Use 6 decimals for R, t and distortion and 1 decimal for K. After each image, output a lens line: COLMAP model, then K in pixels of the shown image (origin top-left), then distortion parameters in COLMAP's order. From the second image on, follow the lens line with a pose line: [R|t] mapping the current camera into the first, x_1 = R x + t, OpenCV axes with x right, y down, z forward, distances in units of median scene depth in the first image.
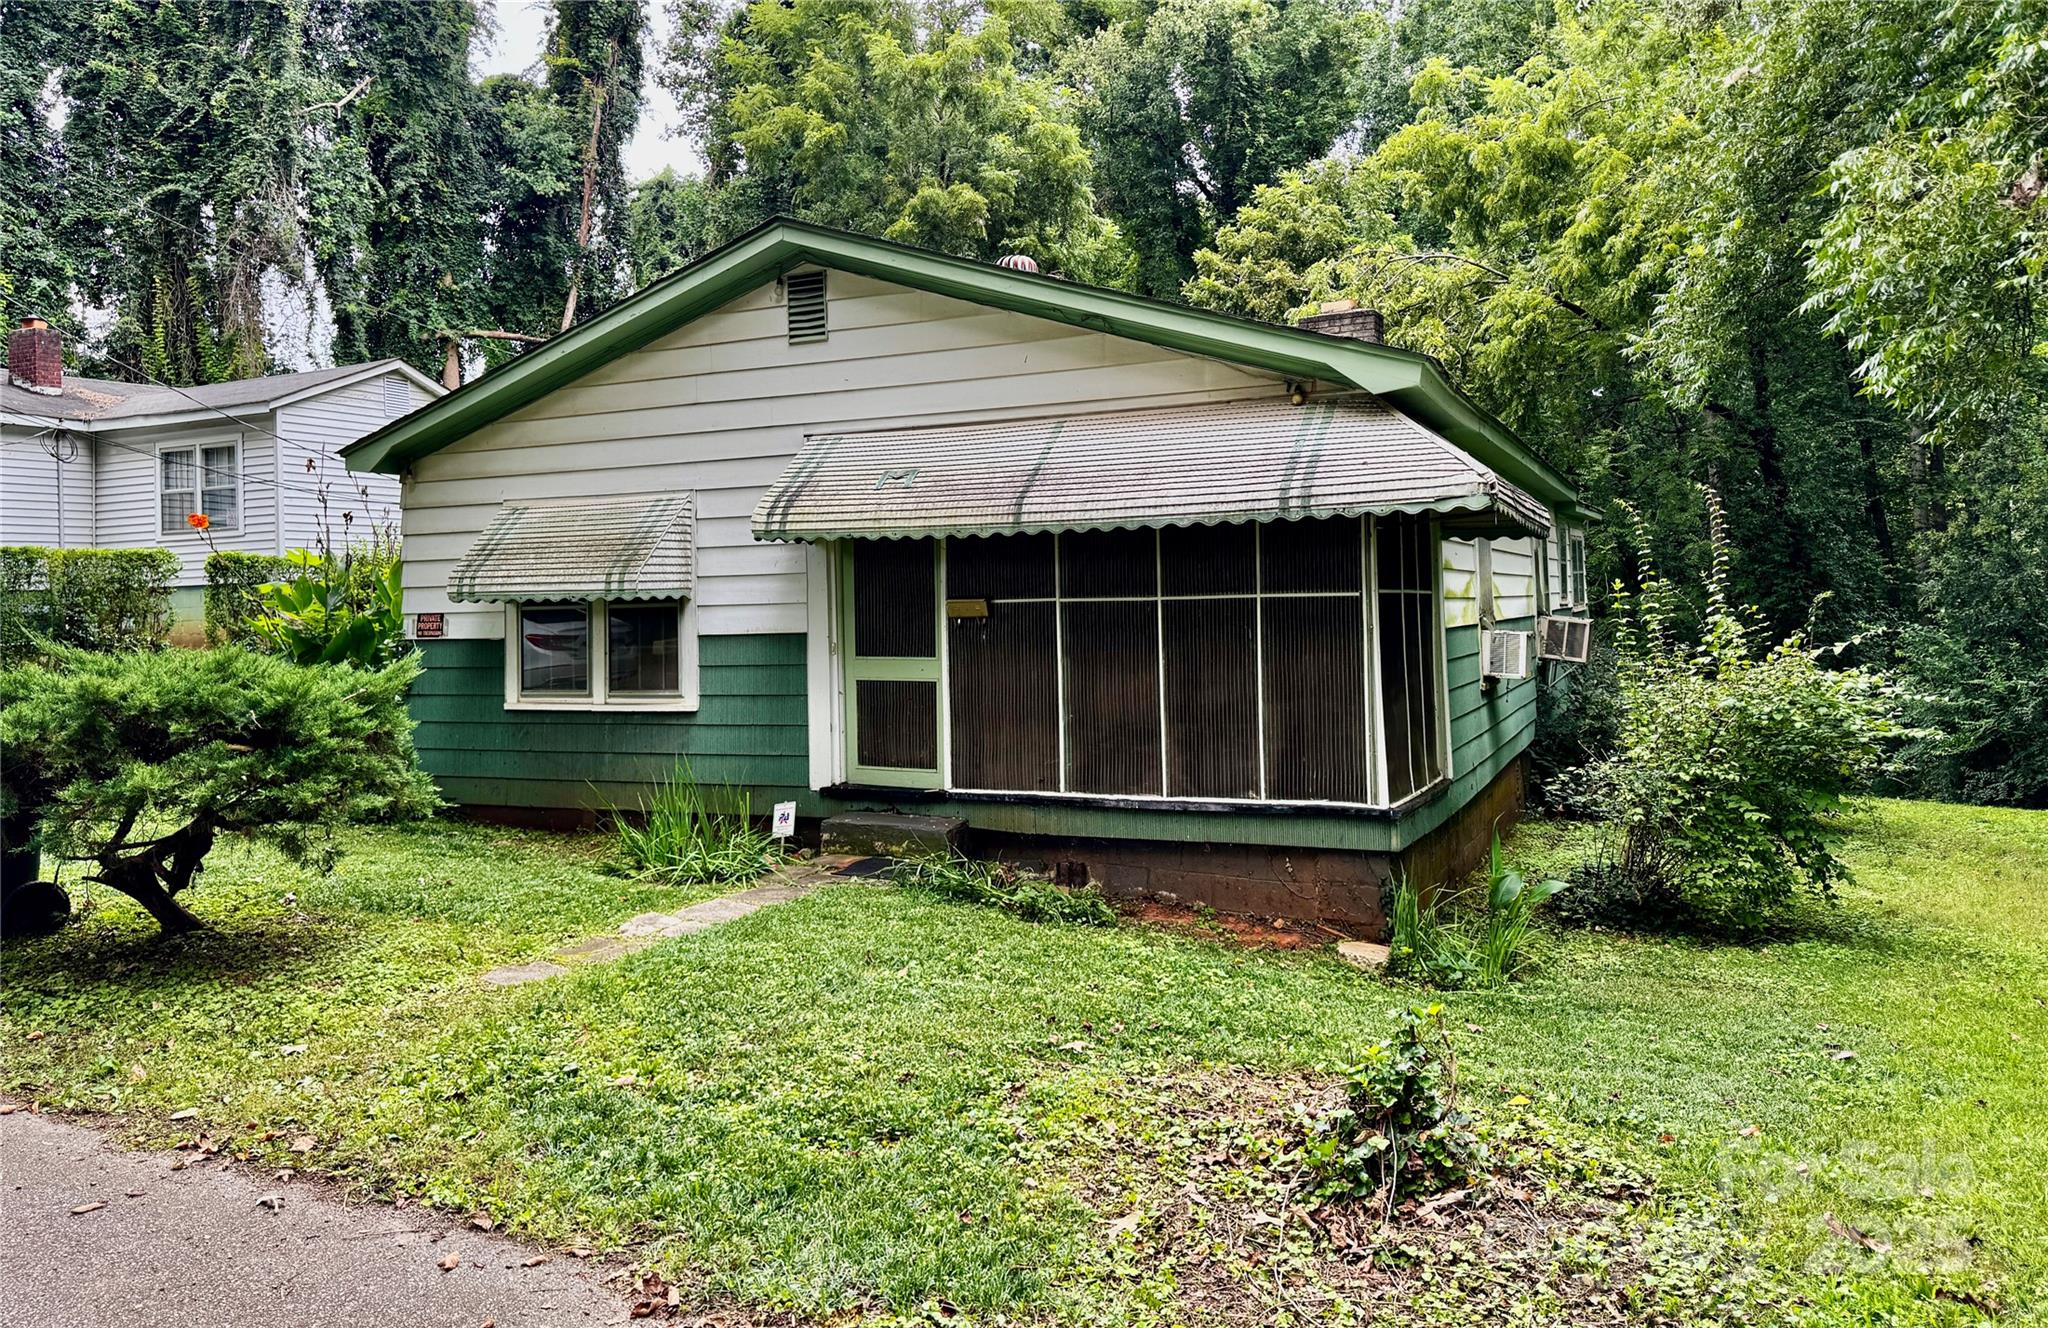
lens RADIAL K [[1448.6, 0, 1026.0], [0, 1448.6, 565.6], [0, 0, 1]] dist [0.147047, -0.305096]
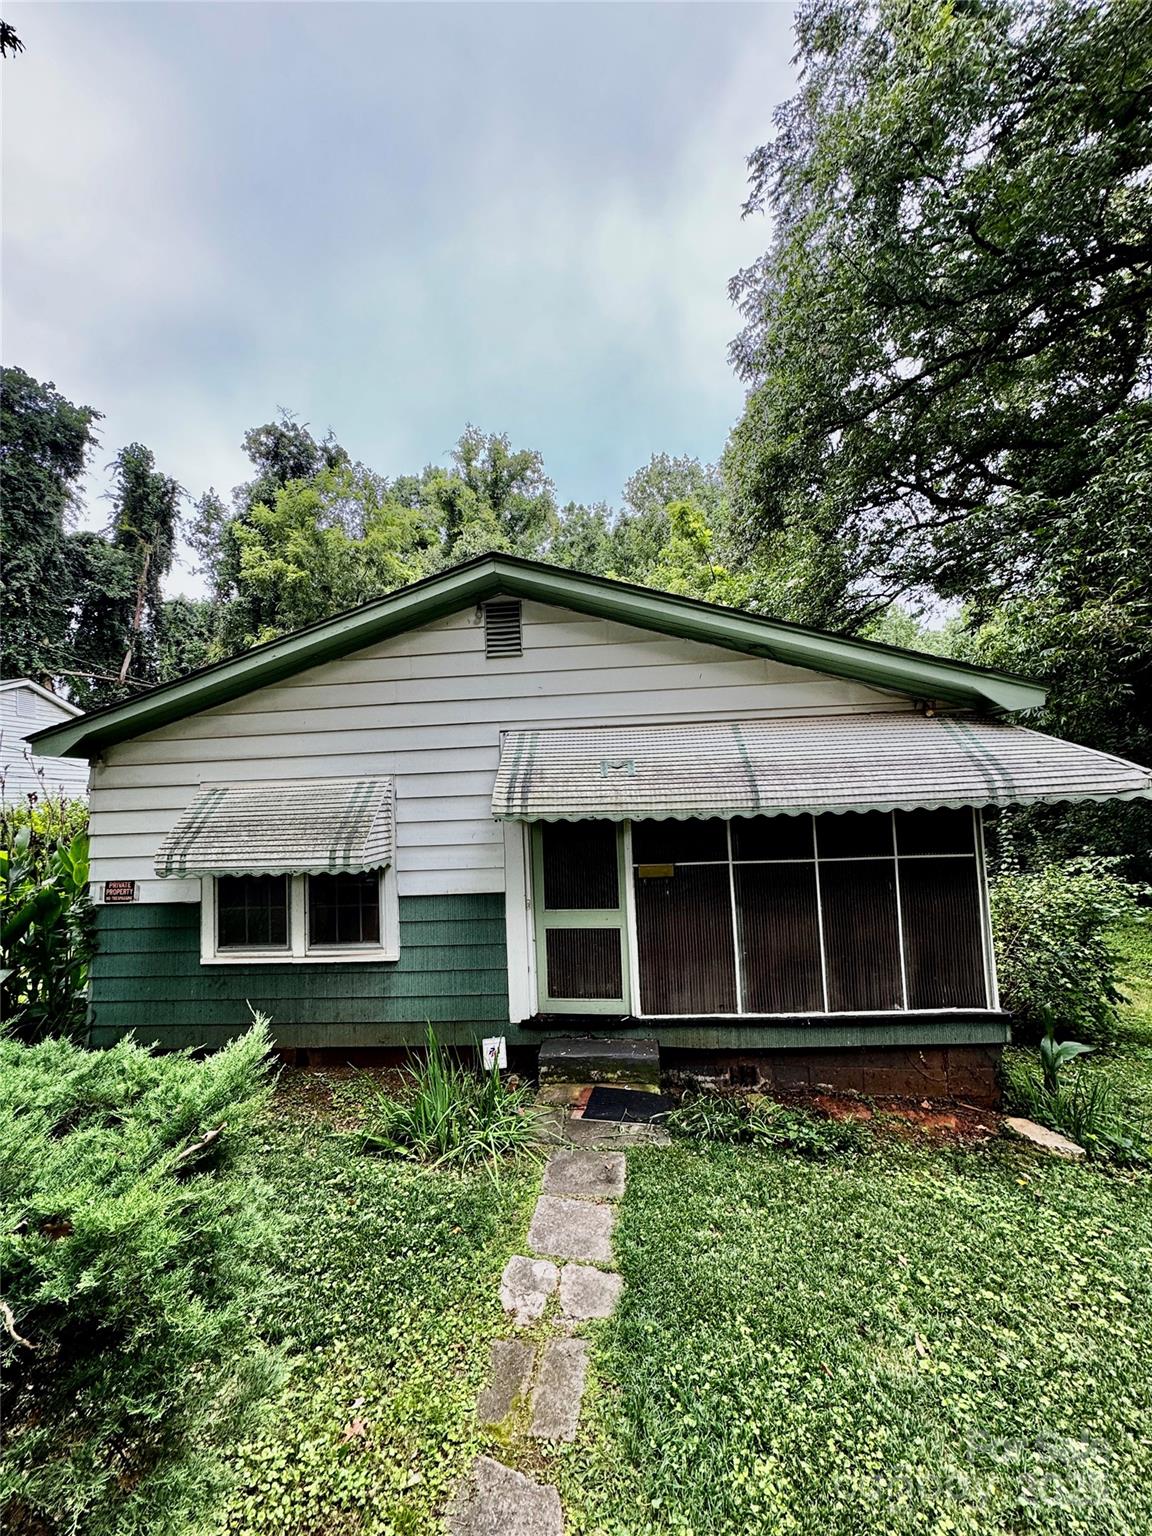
lens RADIAL K [[620.0, 0, 576.0], [0, 620.0, 768.0], [0, 0, 1]] dist [-0.008551, 0.000096]
pose [[0.936596, 0.005061, 0.350375, -0.276073], [0.010168, 0.999082, -0.041611, -0.035682], [-0.350264, 0.042536, 0.935685, 0.485874]]
